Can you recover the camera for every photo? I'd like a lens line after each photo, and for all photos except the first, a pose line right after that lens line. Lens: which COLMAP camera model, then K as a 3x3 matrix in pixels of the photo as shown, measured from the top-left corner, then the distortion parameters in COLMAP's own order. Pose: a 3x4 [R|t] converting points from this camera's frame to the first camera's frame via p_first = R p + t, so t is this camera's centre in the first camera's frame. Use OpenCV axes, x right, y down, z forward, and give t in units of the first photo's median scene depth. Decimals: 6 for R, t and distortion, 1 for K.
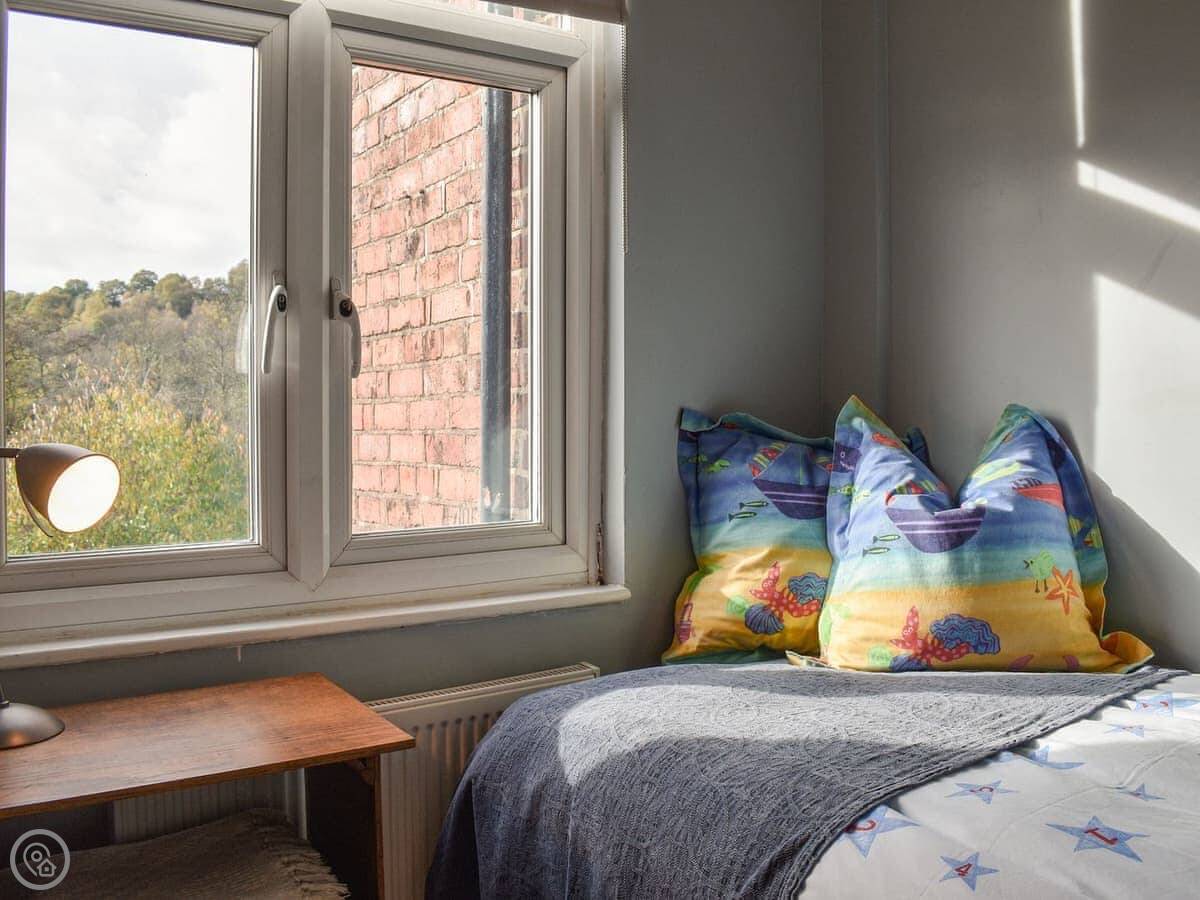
lens RADIAL K [[1086.7, 0, 615.7], [0, 1086.7, 425.3], [0, 0, 1]] dist [-0.091003, 0.007848]
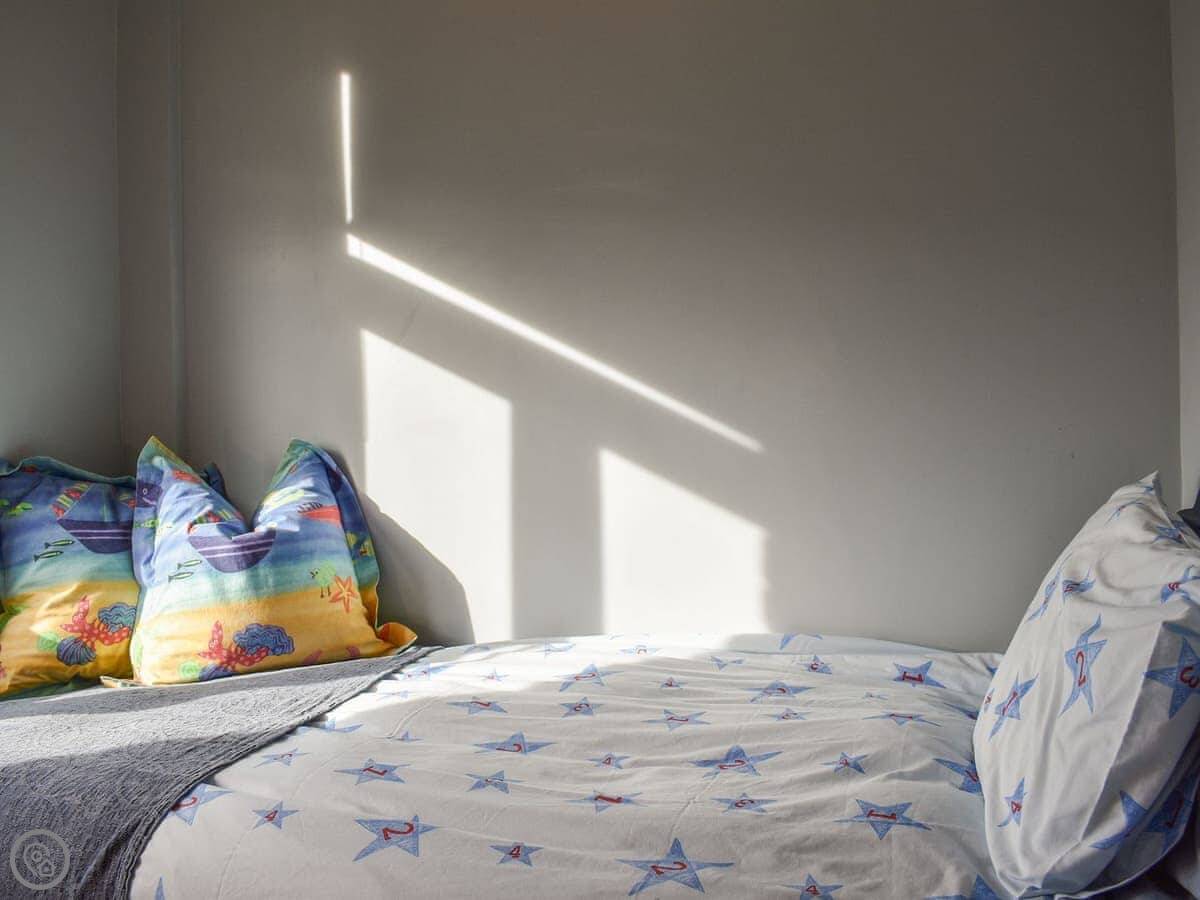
lens RADIAL K [[1086.7, 0, 615.7], [0, 1086.7, 425.3], [0, 0, 1]] dist [-0.091003, 0.007848]
pose [[0.806767, -0.025461, 0.590321, -0.045879], [0.041130, 0.999068, -0.013120, -0.006420], [-0.589437, 0.034864, 0.807062, -0.167695]]
